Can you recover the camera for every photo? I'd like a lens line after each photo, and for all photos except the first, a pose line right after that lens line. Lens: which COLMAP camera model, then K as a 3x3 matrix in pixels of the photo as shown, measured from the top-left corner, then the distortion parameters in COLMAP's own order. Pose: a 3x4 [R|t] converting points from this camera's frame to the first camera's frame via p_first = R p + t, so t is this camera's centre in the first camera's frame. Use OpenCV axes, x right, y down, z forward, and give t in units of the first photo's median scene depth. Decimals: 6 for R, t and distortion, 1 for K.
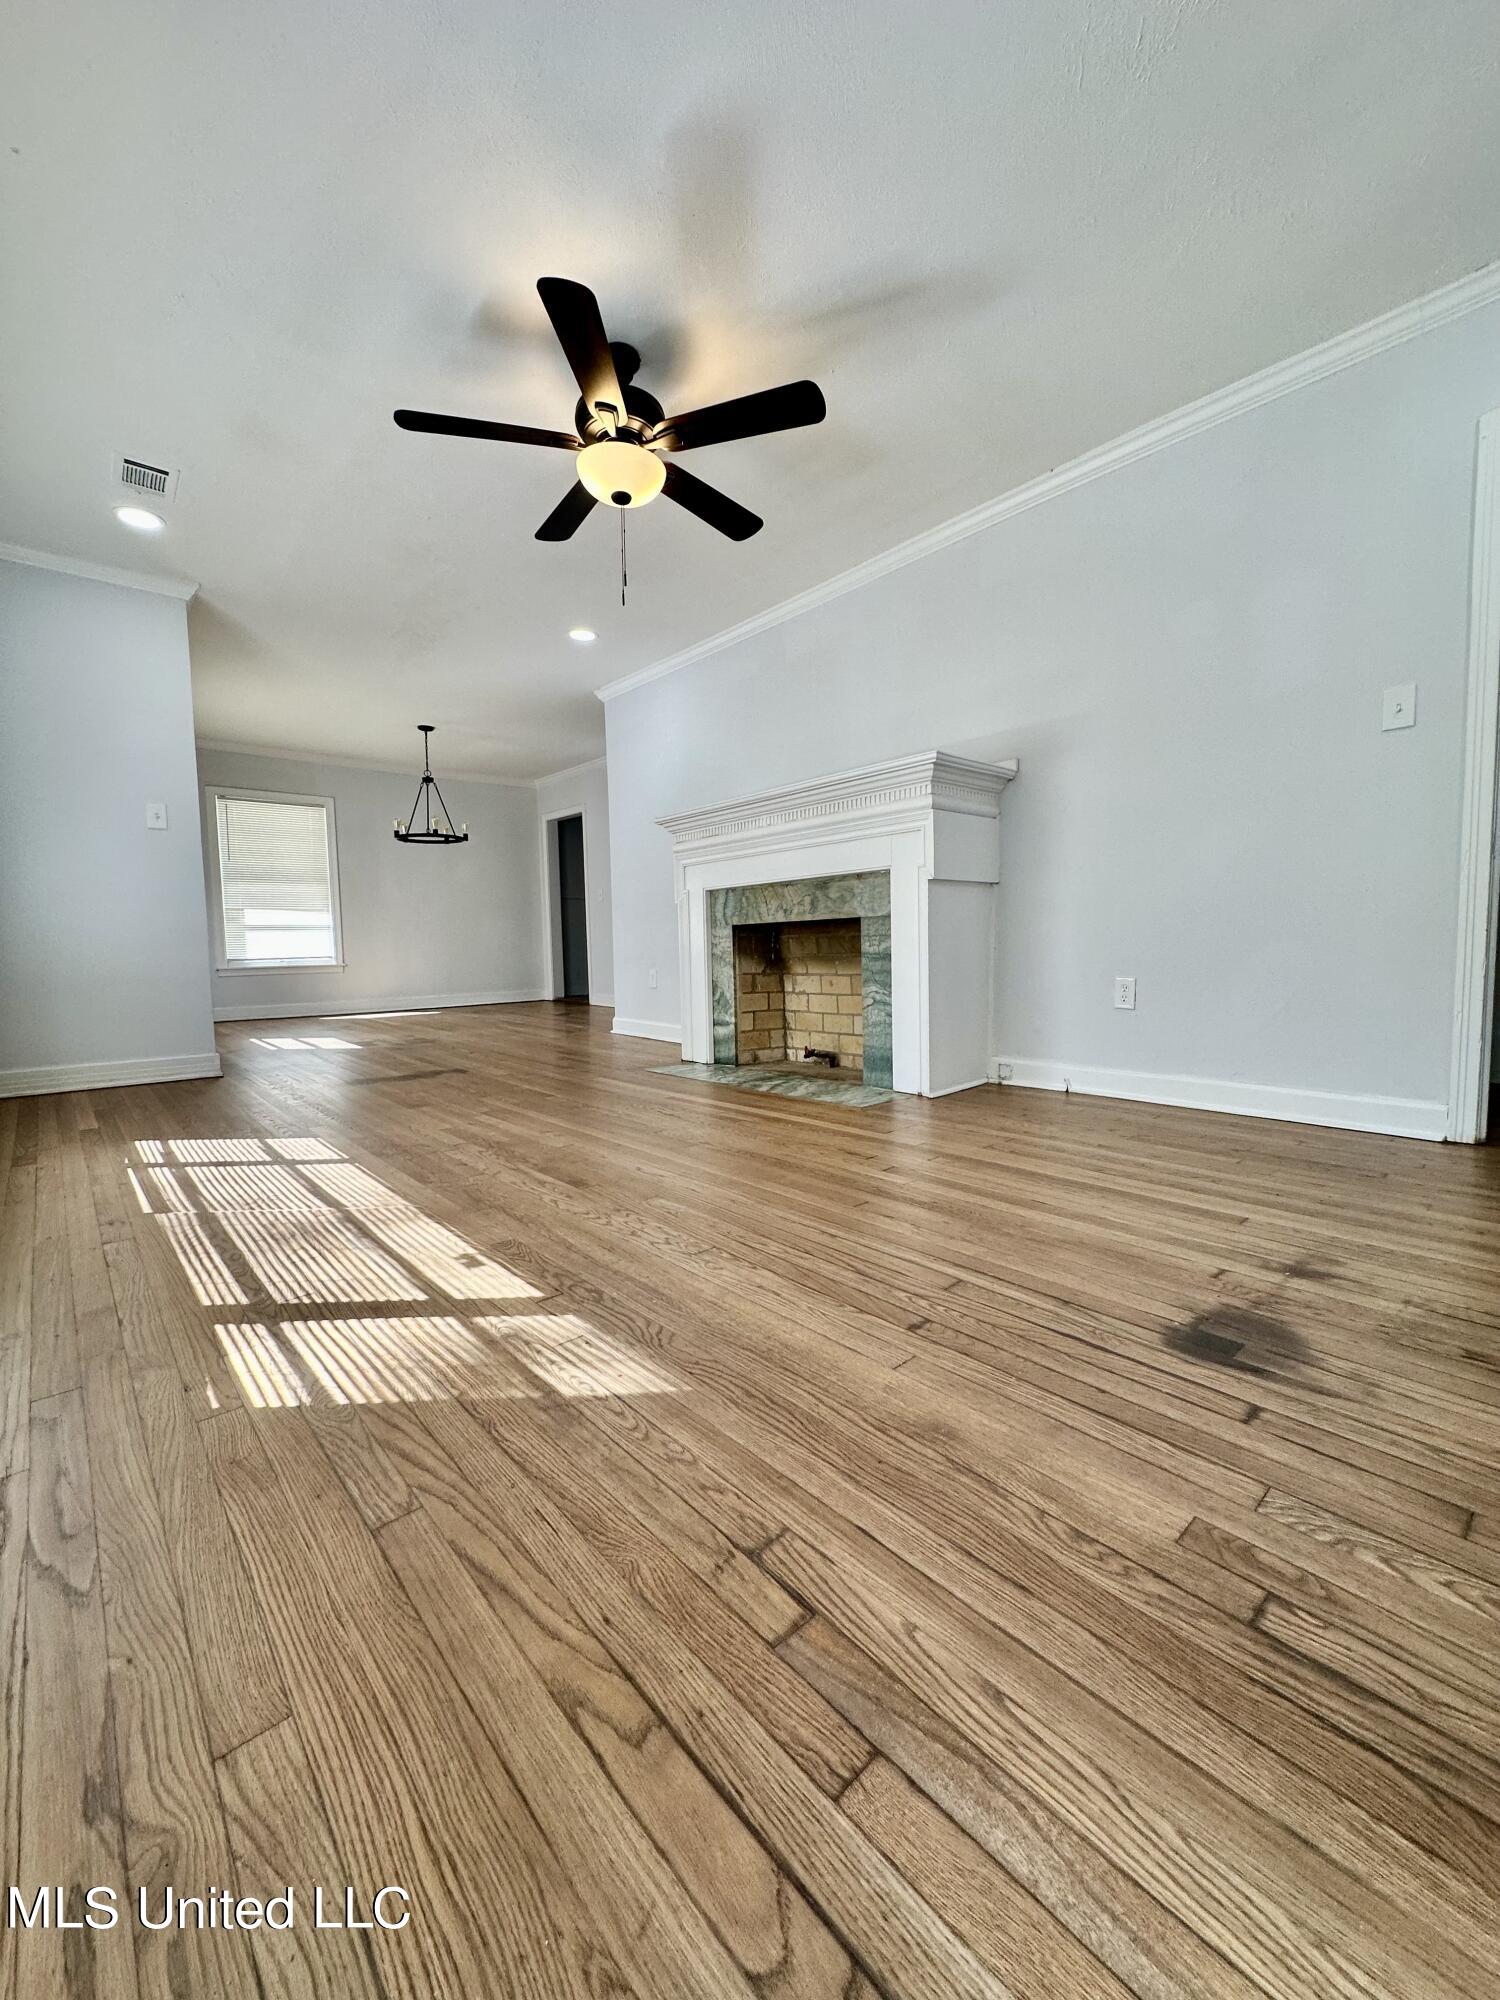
lens RADIAL K [[808.2, 0, 743.4], [0, 808.2, 992.9], [0, 0, 1]] dist [0.004781, 0.000068]
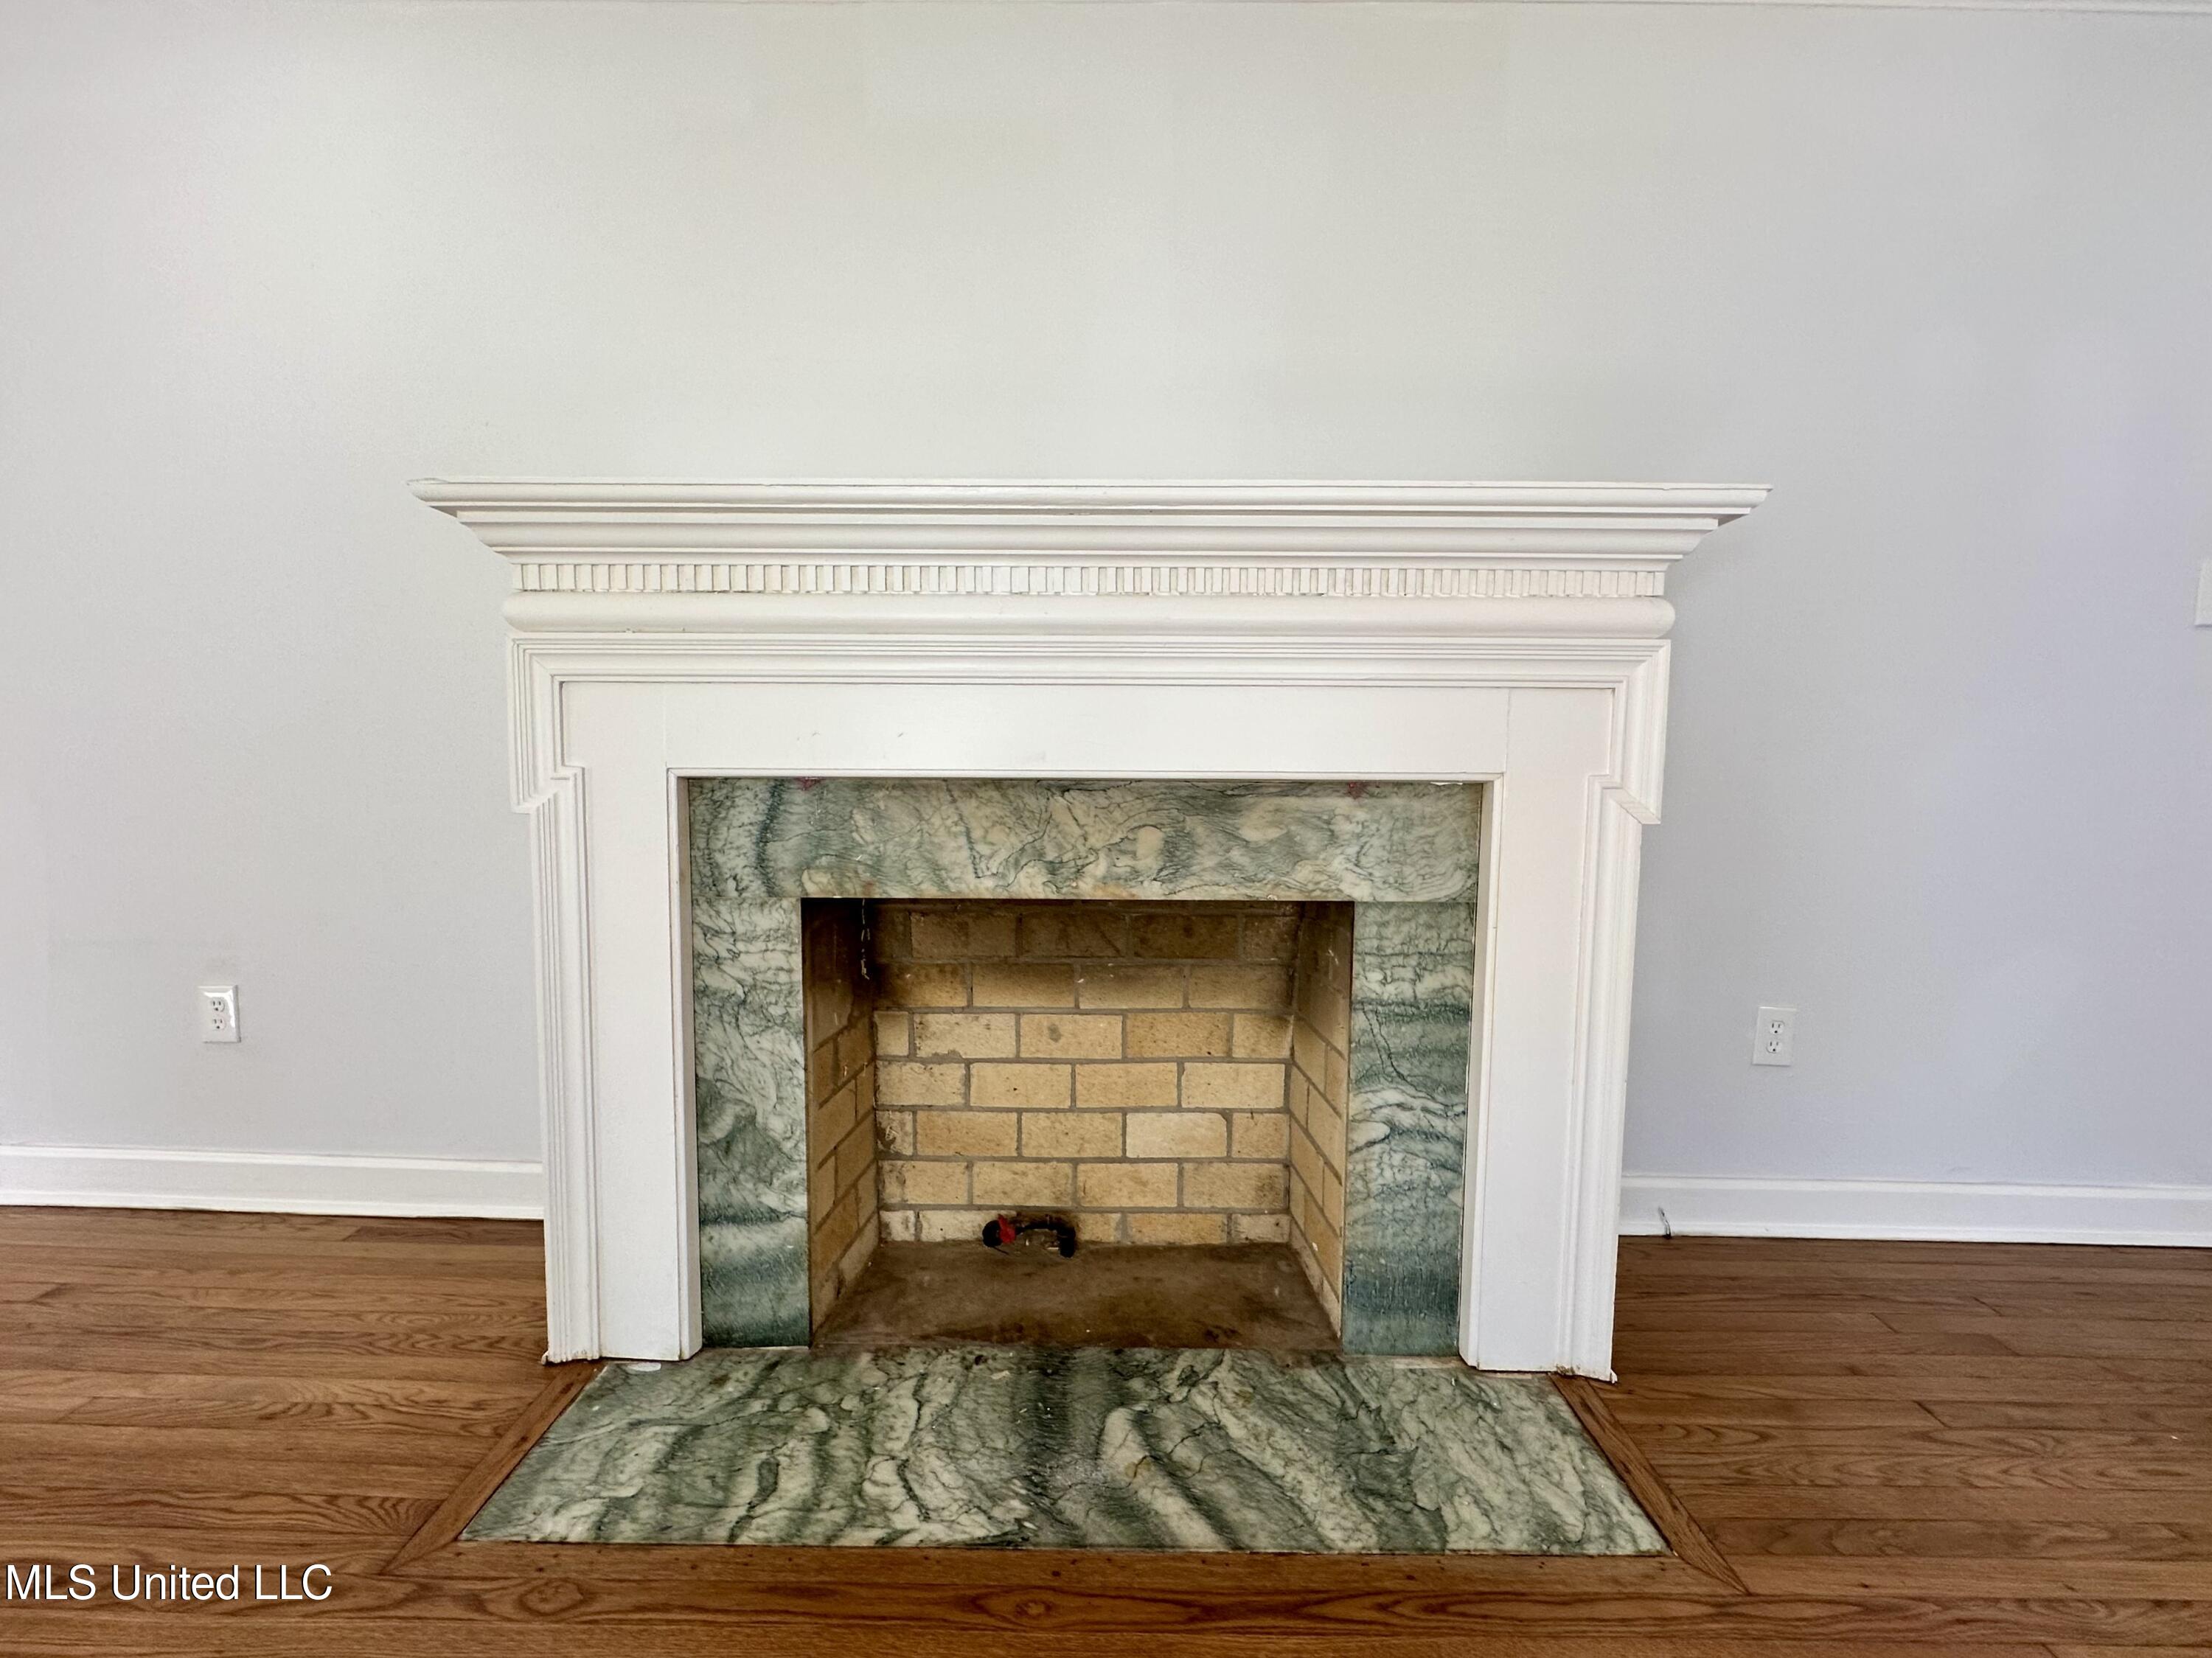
lens RADIAL K [[893.8, 0, 1094.4], [0, 893.8, 827.3], [0, 0, 1]] dist [0.004781, 0.000068]
pose [[0.662410, -0.017303, 0.748941, -0.193561], [0.018198, 0.999810, 0.007003, -0.111150], [-0.748920, 0.008990, 0.662599, 0.694347]]
